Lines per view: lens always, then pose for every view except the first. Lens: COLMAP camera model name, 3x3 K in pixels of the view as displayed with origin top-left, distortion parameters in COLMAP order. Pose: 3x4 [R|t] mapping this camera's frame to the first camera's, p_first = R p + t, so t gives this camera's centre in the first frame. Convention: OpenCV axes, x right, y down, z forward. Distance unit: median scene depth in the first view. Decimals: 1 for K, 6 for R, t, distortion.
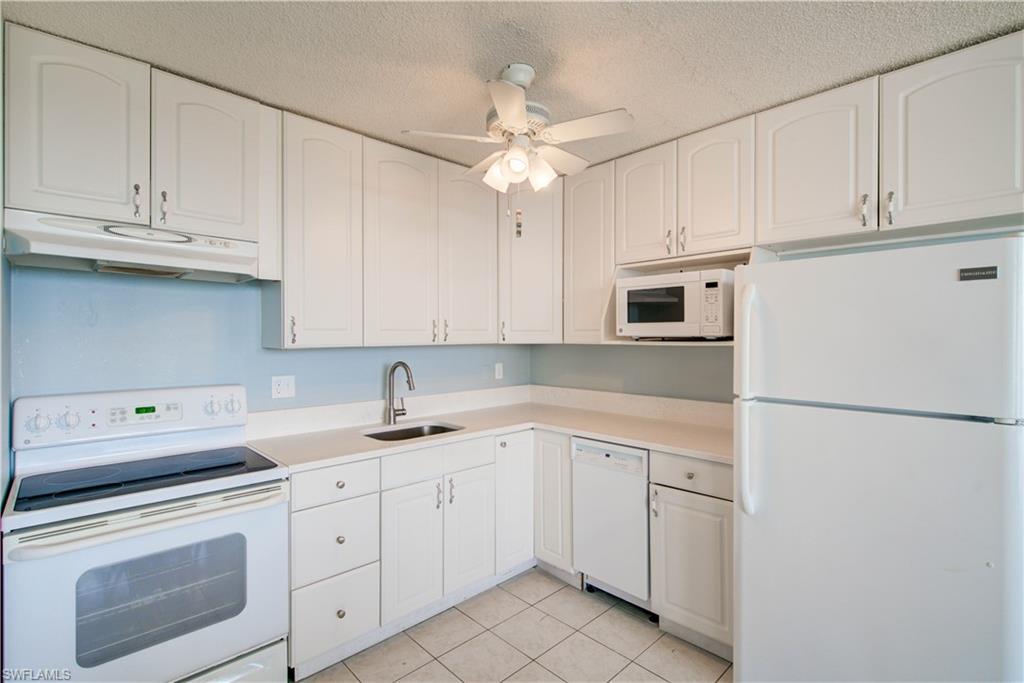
lens RADIAL K [[474.0, 0, 512.0], [0, 474.0, 341.5], [0, 0, 1]] dist [-0.002153, -0.000681]
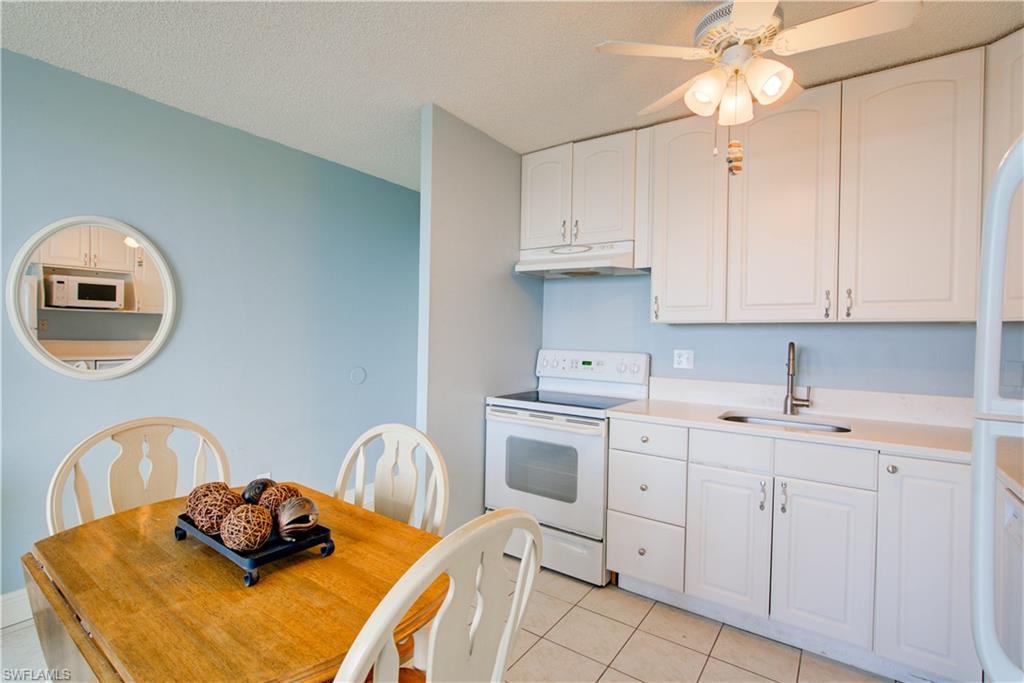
lens RADIAL K [[474.0, 0, 512.0], [0, 474.0, 341.5], [0, 0, 1]] dist [-0.002153, -0.000681]
pose [[0.193761, 0.020311, -0.980839, 0.664960], [-0.024273, 0.999579, 0.015904, 0.052801], [0.980749, 0.020726, 0.194172, 0.437307]]
